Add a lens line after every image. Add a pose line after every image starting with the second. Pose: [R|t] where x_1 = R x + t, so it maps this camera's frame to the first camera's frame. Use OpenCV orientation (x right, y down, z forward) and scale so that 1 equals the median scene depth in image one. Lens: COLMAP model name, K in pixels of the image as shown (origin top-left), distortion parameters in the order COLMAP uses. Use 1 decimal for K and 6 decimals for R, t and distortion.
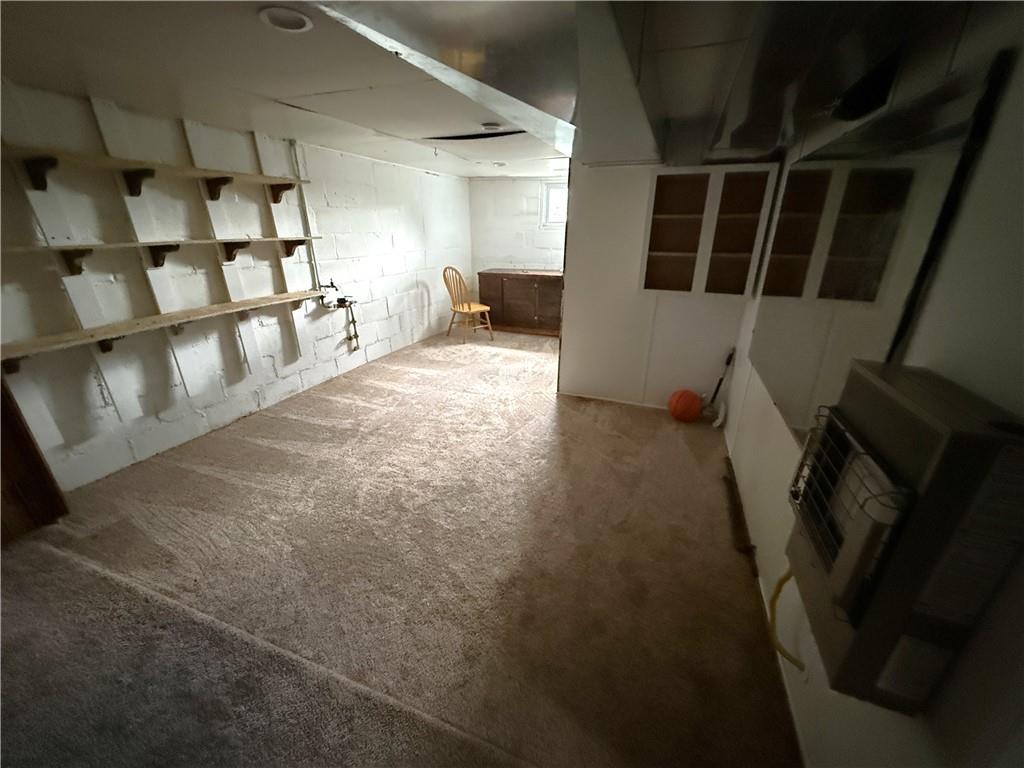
lens RADIAL K [[406.1, 0, 513.8], [0, 406.1, 383.8], [0, 0, 1]] dist [0.001547, -0.001131]
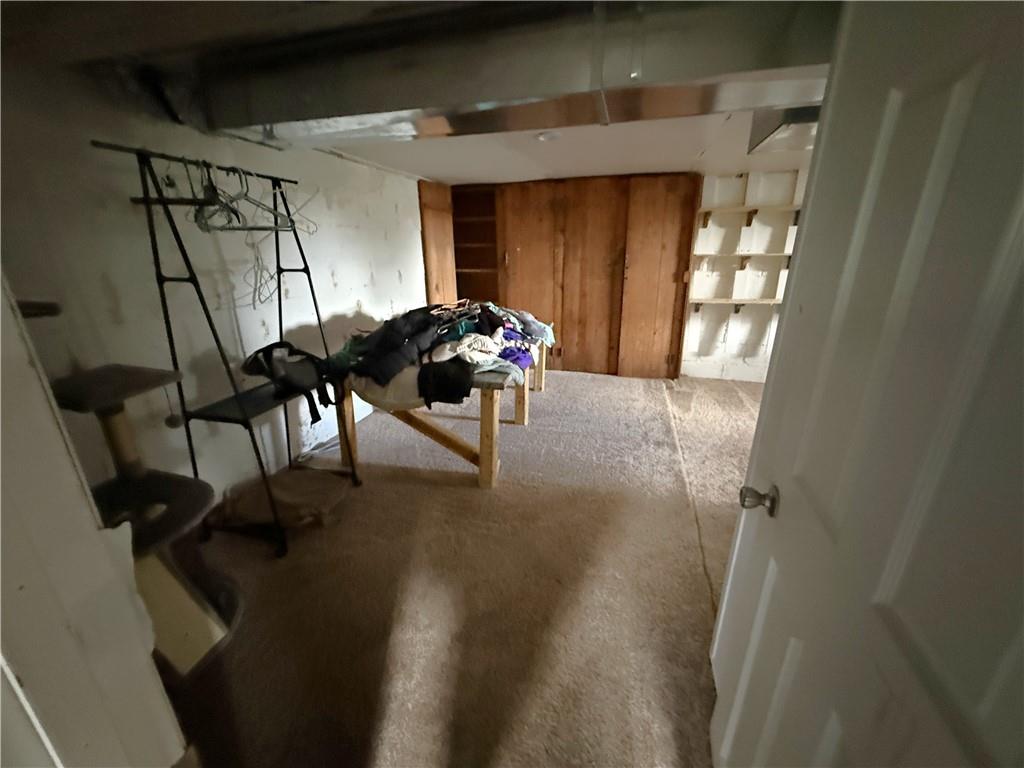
lens RADIAL K [[406.1, 0, 512.3], [0, 406.1, 383.2], [0, 0, 1]] dist [0.001547, -0.001131]
pose [[0.077957, 0.312293, -0.946782, 0.847773], [-0.353670, 0.896569, 0.266609, 0.083486], [0.932116, 0.314065, 0.180342, -0.178673]]
